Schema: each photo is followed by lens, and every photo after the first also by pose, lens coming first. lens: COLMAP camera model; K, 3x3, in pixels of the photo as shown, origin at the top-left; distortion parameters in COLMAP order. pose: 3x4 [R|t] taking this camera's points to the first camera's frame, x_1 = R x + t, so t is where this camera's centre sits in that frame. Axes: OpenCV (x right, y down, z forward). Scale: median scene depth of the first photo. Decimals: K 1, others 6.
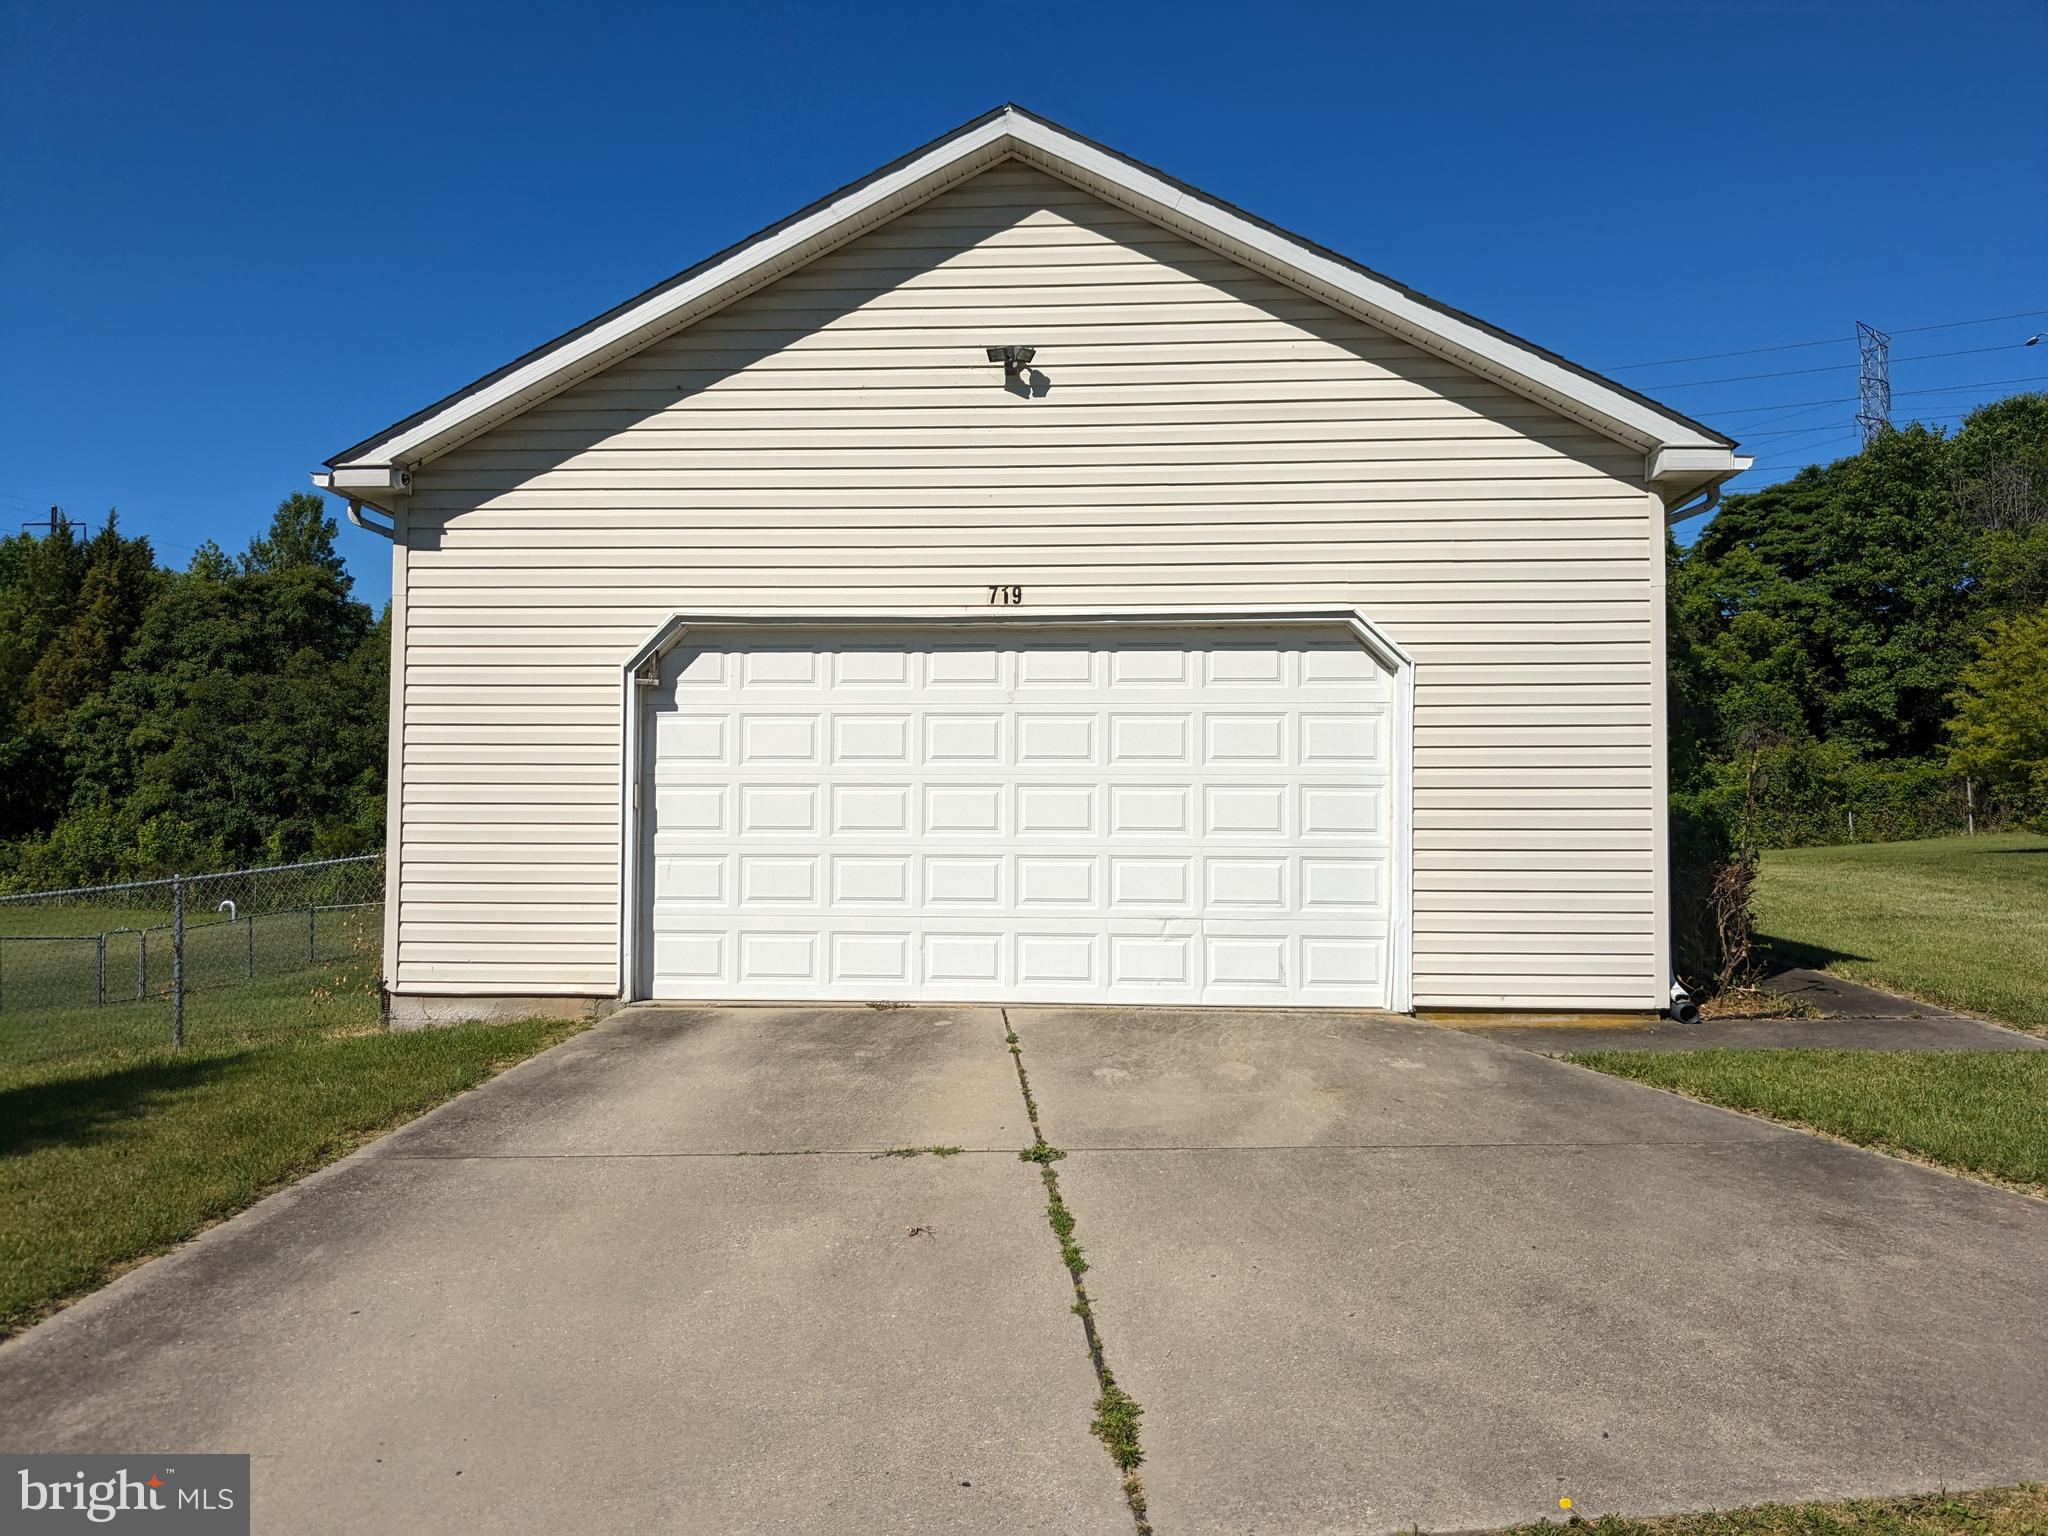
lens RADIAL K [[1614.8, 0, 1021.6], [0, 1614.8, 771.7], [0, 0, 1]] dist [0.067696, -0.079461]
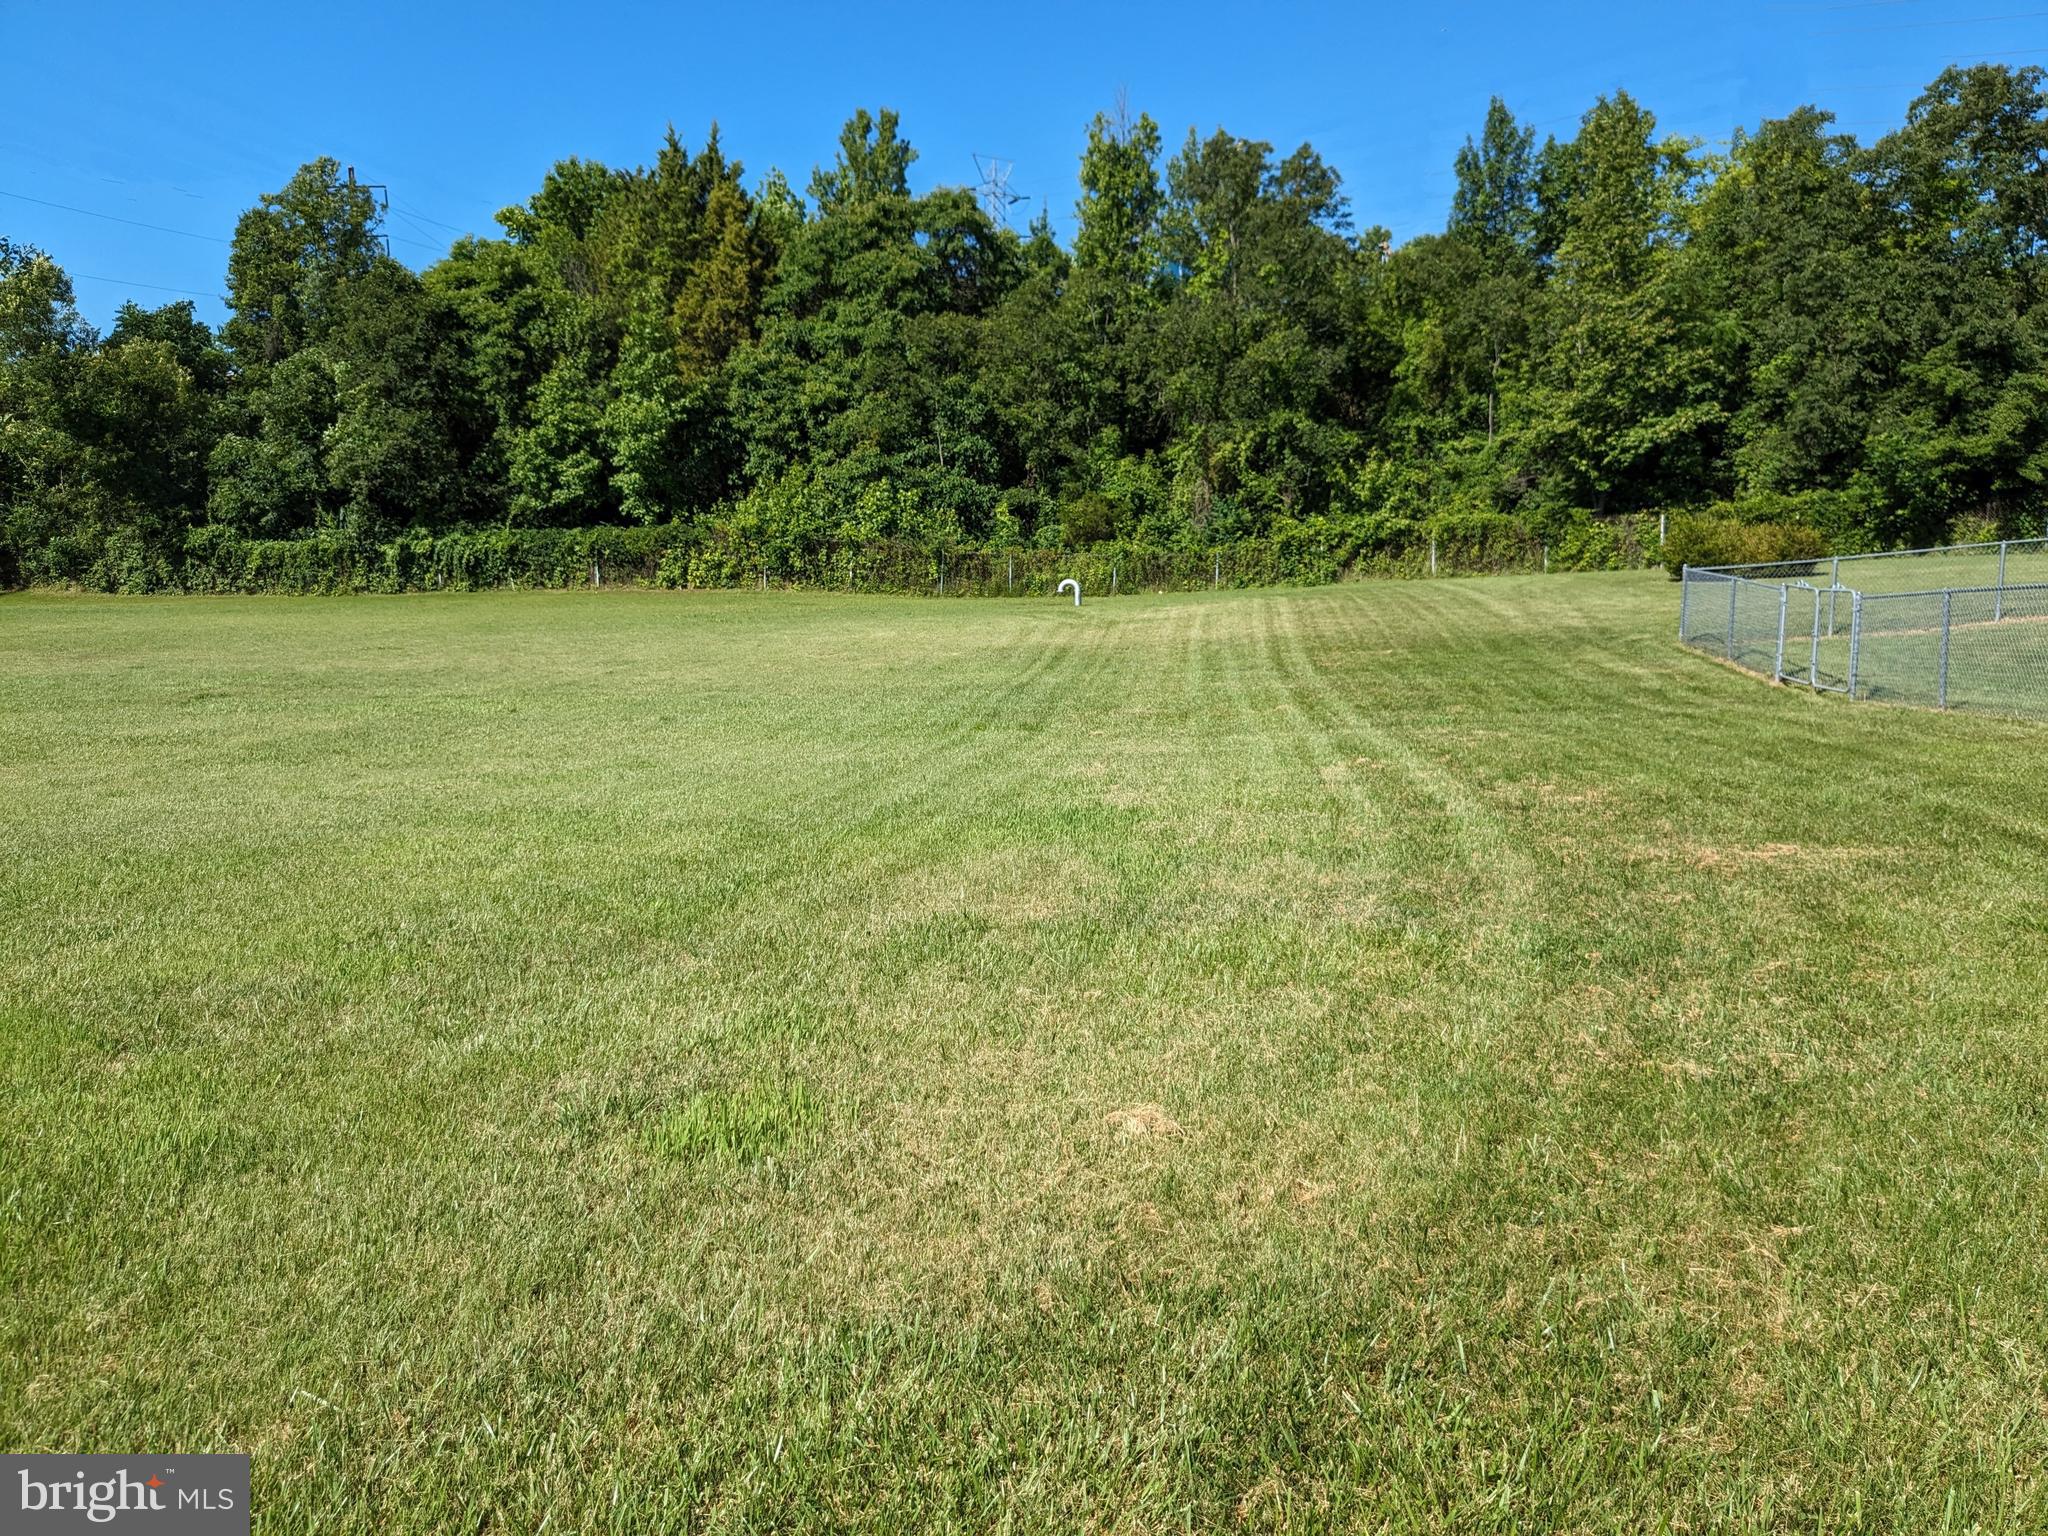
lens RADIAL K [[1614.8, 0, 1077.2], [0, 1614.8, 775.5], [0, 0, 1]] dist [0.067696, -0.079461]
pose [[0.998258, 0.002152, -0.058967, -0.344788], [0.008541, 0.983540, 0.180491, 0.022677], [0.058385, -0.180680, 0.981807, 0.141713]]
